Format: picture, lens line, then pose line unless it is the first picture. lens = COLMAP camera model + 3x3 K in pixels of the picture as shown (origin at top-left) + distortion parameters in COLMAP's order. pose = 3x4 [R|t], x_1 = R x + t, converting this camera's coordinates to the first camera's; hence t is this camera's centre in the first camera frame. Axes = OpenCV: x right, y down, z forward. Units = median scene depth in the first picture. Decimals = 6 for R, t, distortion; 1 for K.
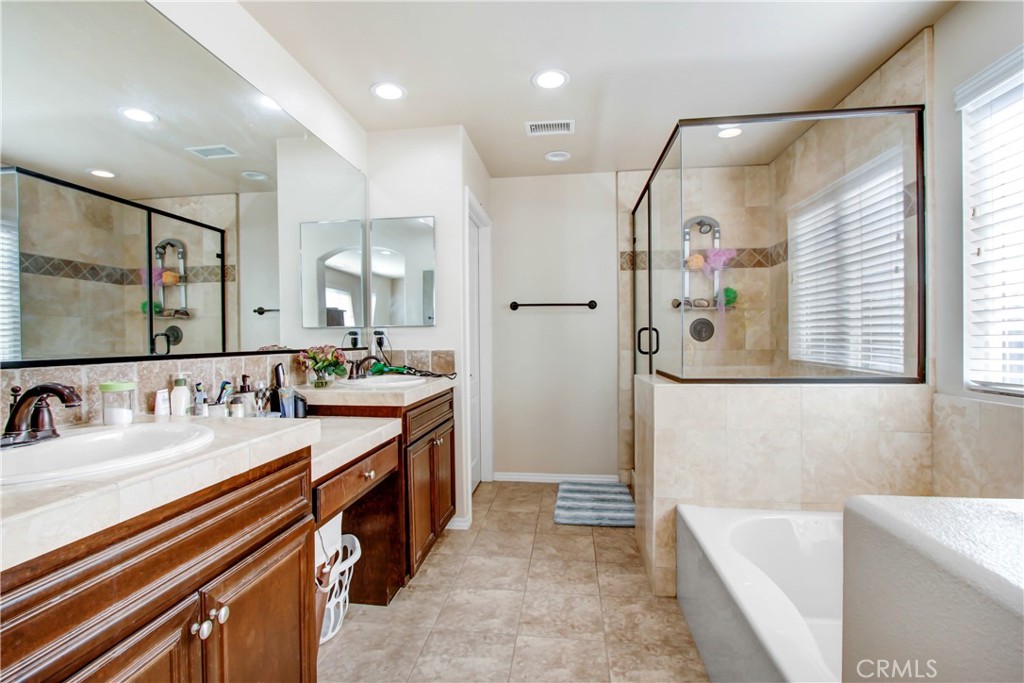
lens RADIAL K [[500.2, 0, 512.8], [0, 500.2, 341.0], [0, 0, 1]] dist [0.000006, -0.000163]
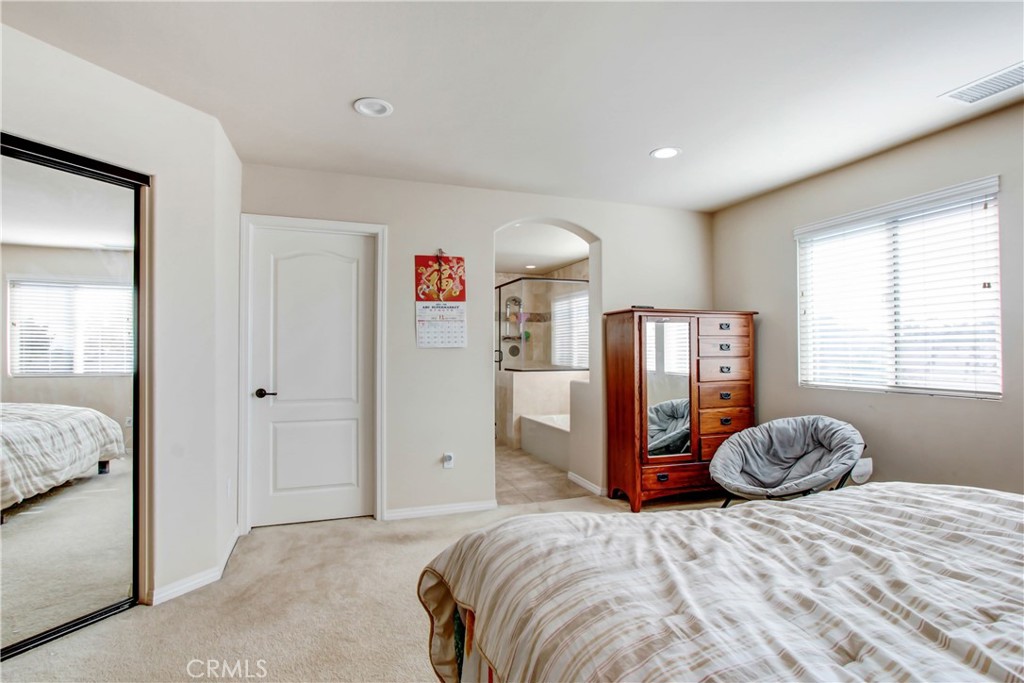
lens RADIAL K [[500.2, 0, 510.1], [0, 500.2, 344.3], [0, 0, 1]] dist [0.000006, -0.000163]
pose [[0.894338, 0.014747, 0.447150, -0.593320], [-0.003698, 0.999666, -0.025573, 0.004168], [-0.447377, 0.021217, 0.894094, -0.890523]]
